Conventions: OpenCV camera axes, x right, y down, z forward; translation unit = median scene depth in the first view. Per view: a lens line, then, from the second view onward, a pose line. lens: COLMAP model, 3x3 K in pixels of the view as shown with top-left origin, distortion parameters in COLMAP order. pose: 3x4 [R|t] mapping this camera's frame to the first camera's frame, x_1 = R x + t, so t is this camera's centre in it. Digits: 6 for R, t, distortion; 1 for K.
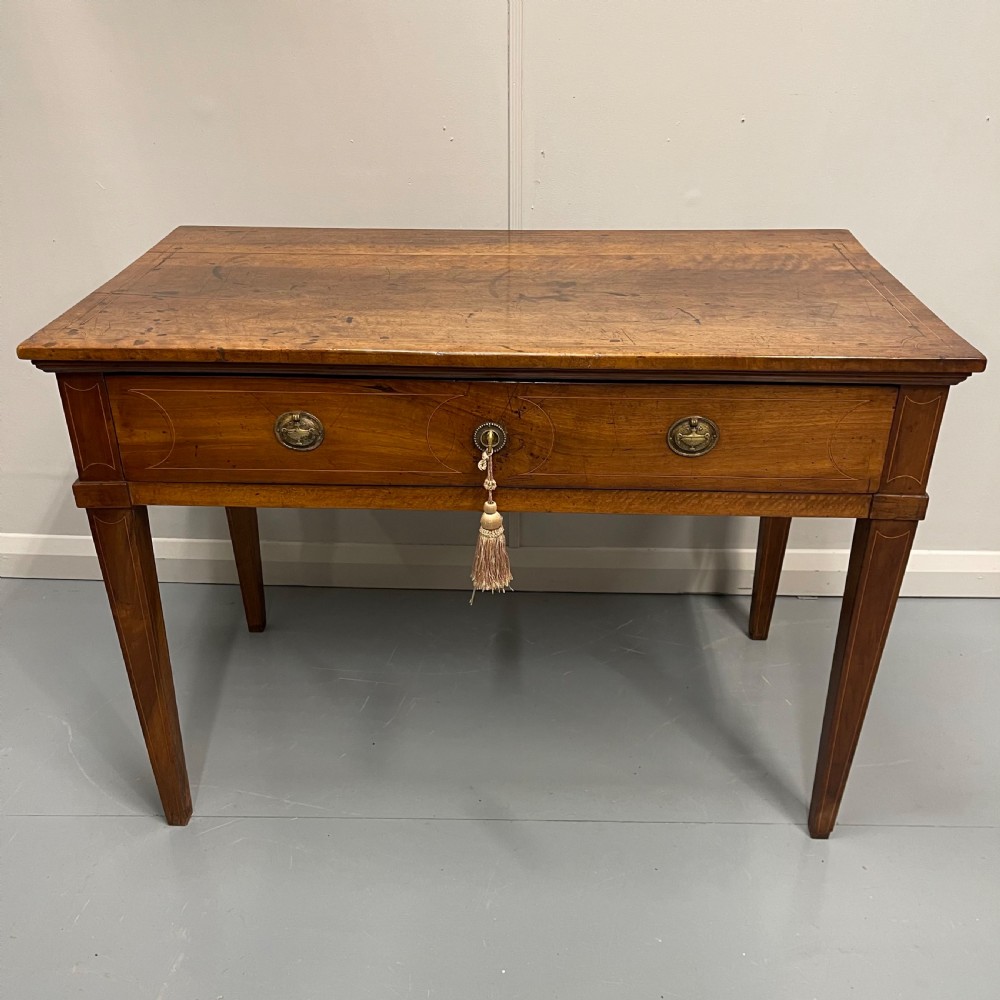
lens RADIAL K [[993.1, 0, 501.5], [0, 993.1, 517.7], [0, 0, 1]] dist [0.089028, -0.199241]
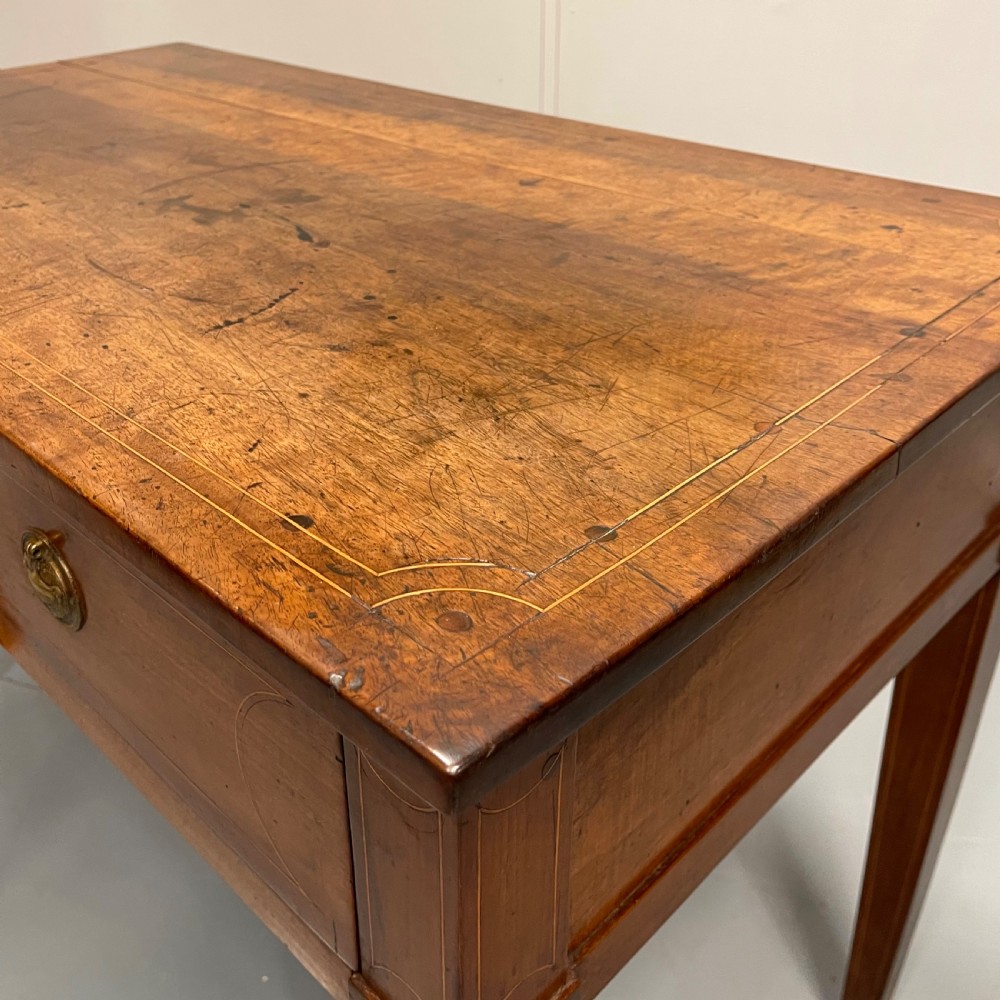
lens RADIAL K [[1007.6, 0, 469.7], [0, 1007.6, 528.9], [0, 0, 1]] dist [0.023965, -0.026148]
pose [[0.731690, 0.373502, -0.570199, 0.549249], [-0.319721, 0.926839, 0.196842, -0.236421], [0.602003, 0.038277, 0.797575, 0.742603]]
